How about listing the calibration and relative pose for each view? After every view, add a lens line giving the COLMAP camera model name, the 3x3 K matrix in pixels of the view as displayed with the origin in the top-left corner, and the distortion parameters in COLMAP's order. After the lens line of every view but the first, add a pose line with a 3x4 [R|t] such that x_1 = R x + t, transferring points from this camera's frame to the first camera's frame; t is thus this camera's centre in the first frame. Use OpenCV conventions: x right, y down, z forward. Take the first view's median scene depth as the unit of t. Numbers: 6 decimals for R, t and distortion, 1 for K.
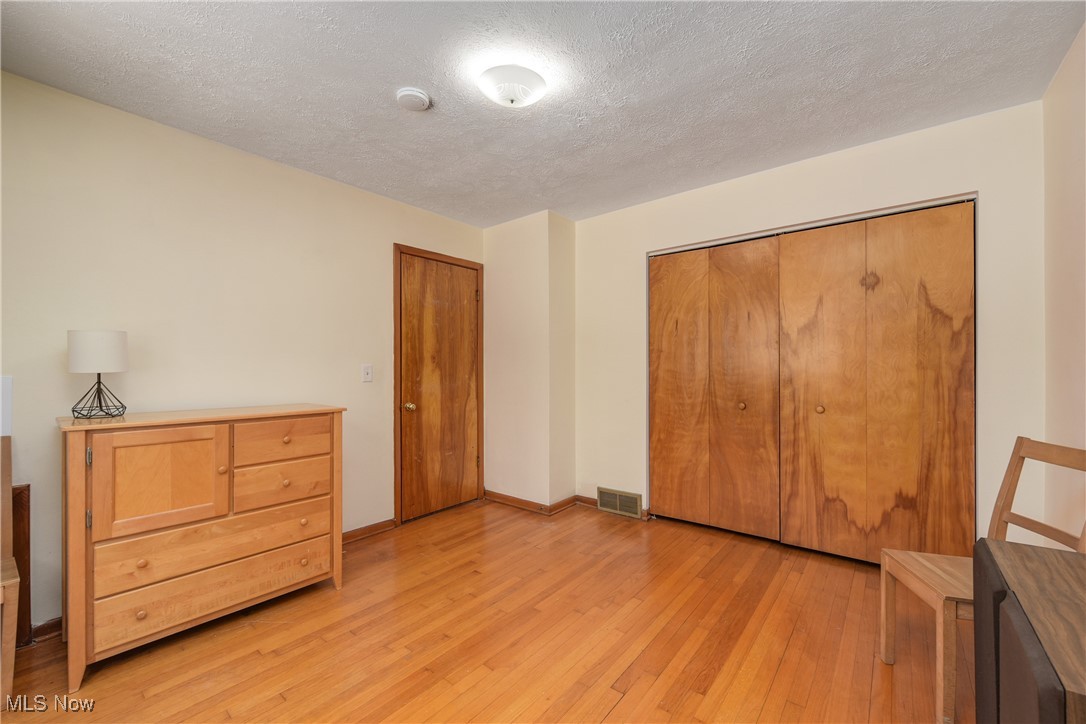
lens RADIAL K [[431.1, 0, 540.7], [0, 431.1, 361.5], [0, 0, 1]] dist [-0.000832, 0.000147]
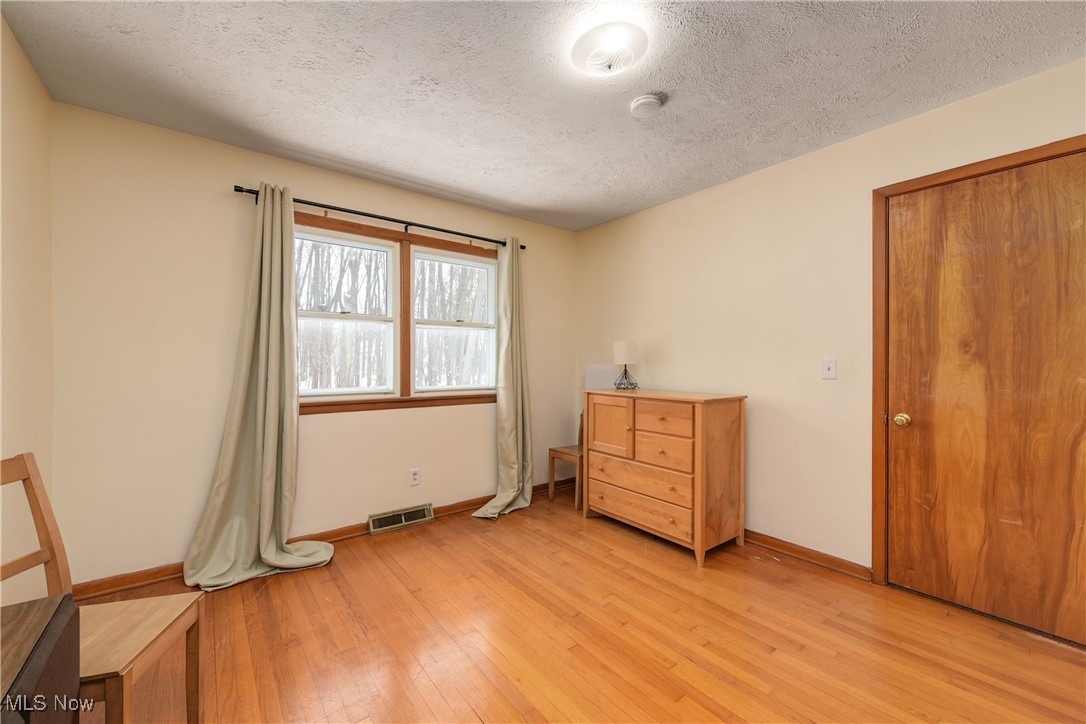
lens RADIAL K [[431.1, 0, 547.9], [0, 431.1, 358.7], [0, 0, 1]] dist [-0.000832, 0.000147]
pose [[-0.204150, -0.011410, -0.978873, 0.469456], [0.011023, 0.999842, -0.013953, 0.012687], [0.978878, -0.013639, -0.203992, 0.594360]]
